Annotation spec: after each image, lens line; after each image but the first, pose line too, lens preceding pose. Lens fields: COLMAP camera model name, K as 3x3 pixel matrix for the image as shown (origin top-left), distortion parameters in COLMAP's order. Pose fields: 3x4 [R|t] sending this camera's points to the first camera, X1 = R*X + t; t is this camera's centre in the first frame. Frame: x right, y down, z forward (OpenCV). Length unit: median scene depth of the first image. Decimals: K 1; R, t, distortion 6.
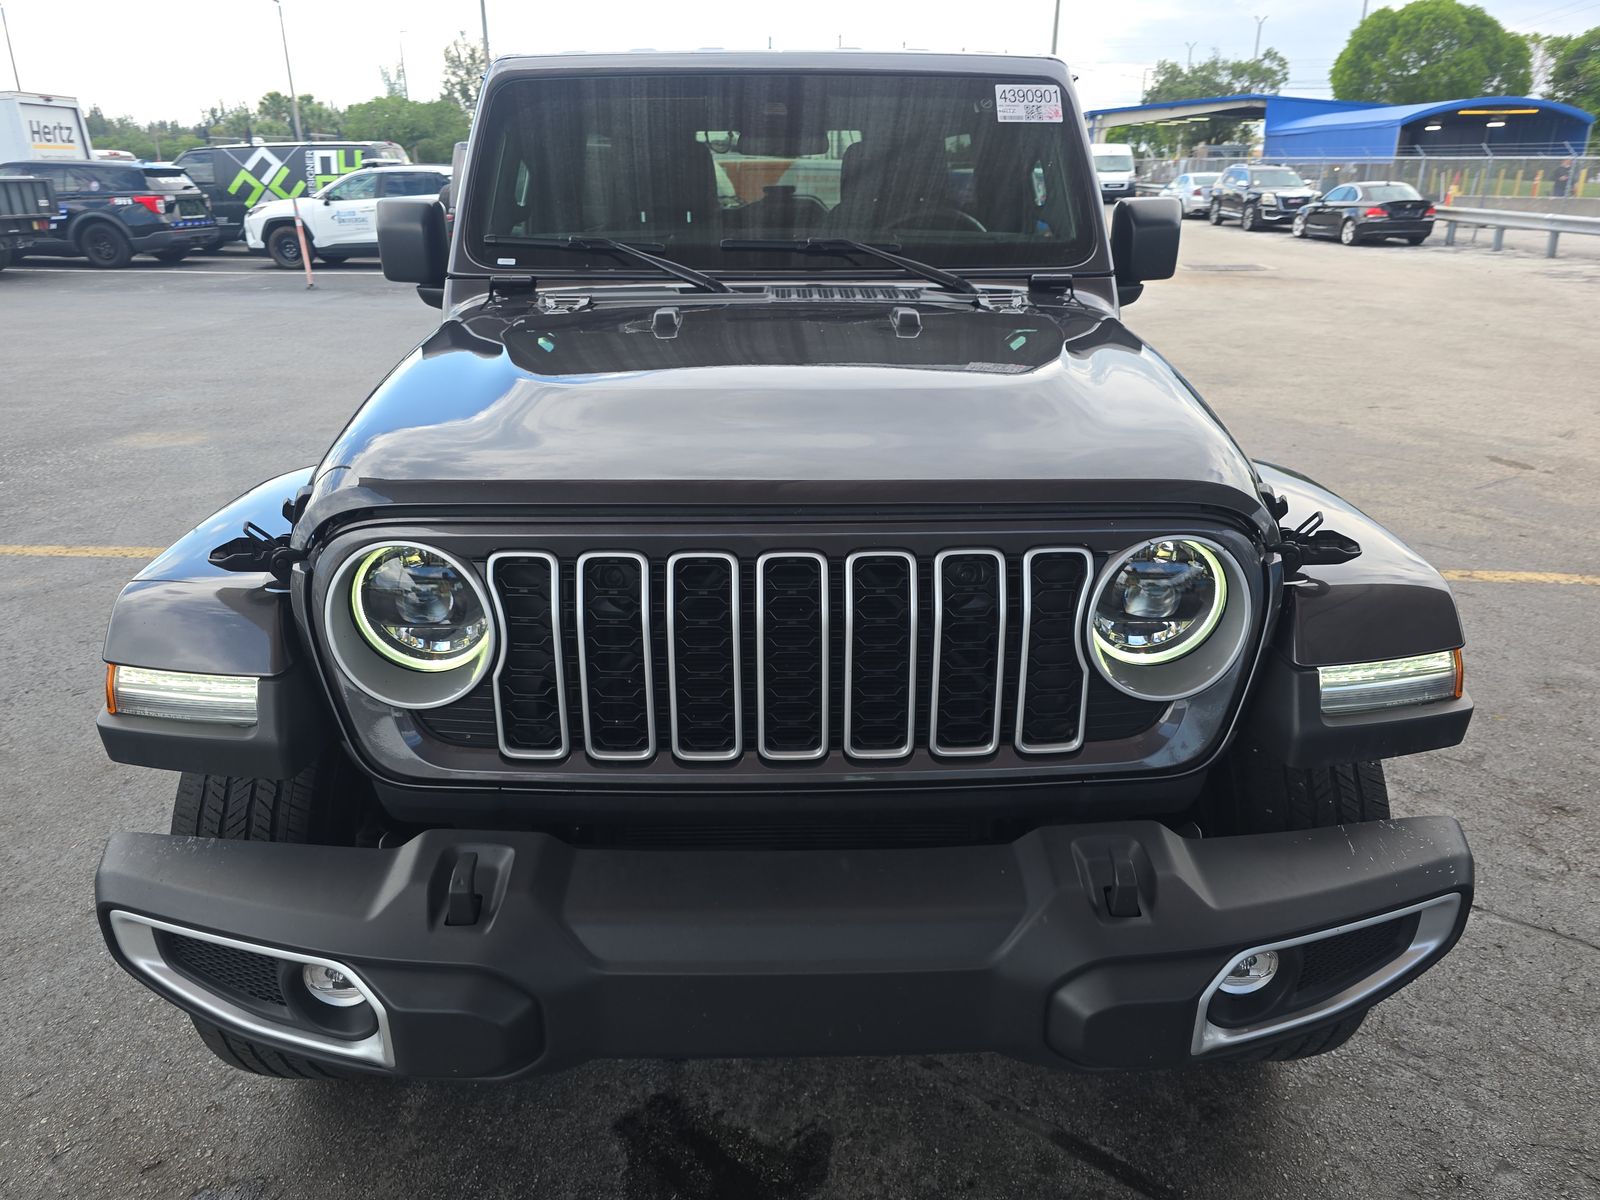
lens RADIAL K [[1118.1, 0, 800.0], [0, 1118.1, 600.0], [0, 0, 1]] dist [0.019672, -0.001273]
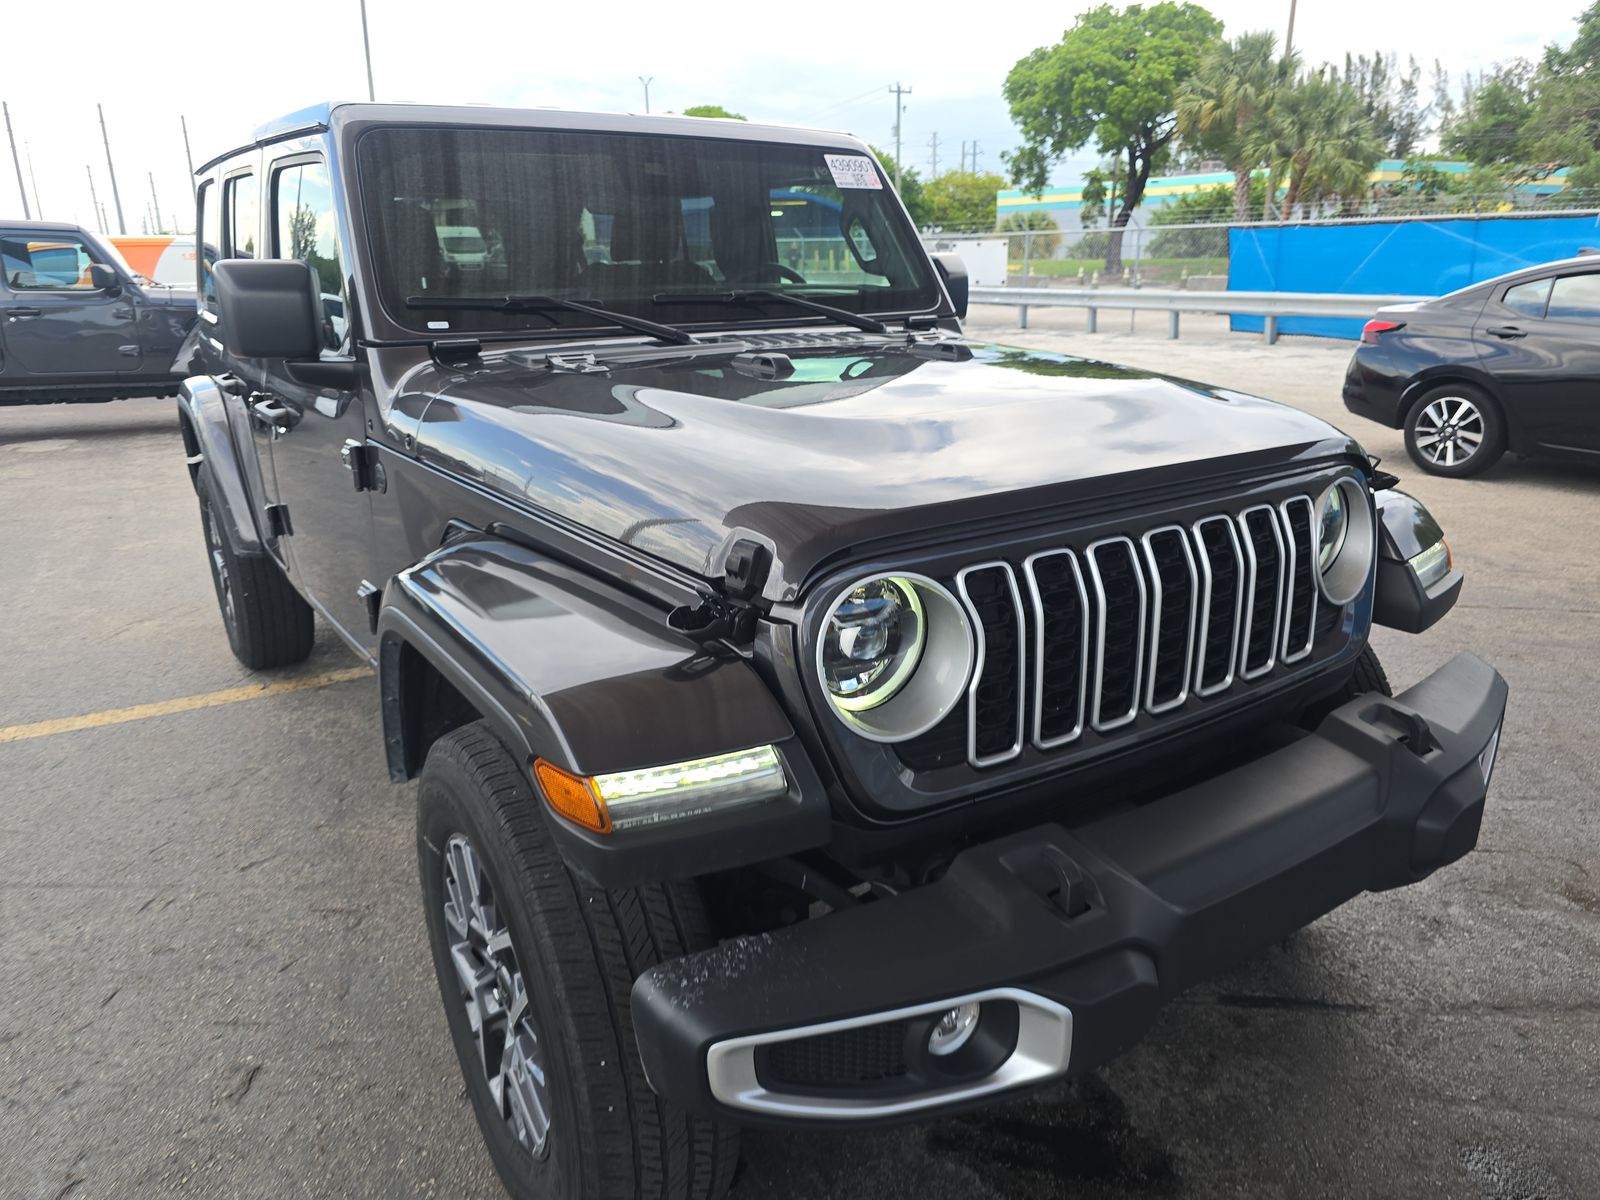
lens RADIAL K [[1118.1, 0, 800.0], [0, 1118.1, 600.0], [0, 0, 1]] dist [0.019672, -0.001273]
pose [[0.837229, -0.168931, 0.520105, -0.529473], [0.202774, 0.979190, -0.008369, -0.019931], [-0.507868, 0.112471, 0.854061, 0.110930]]
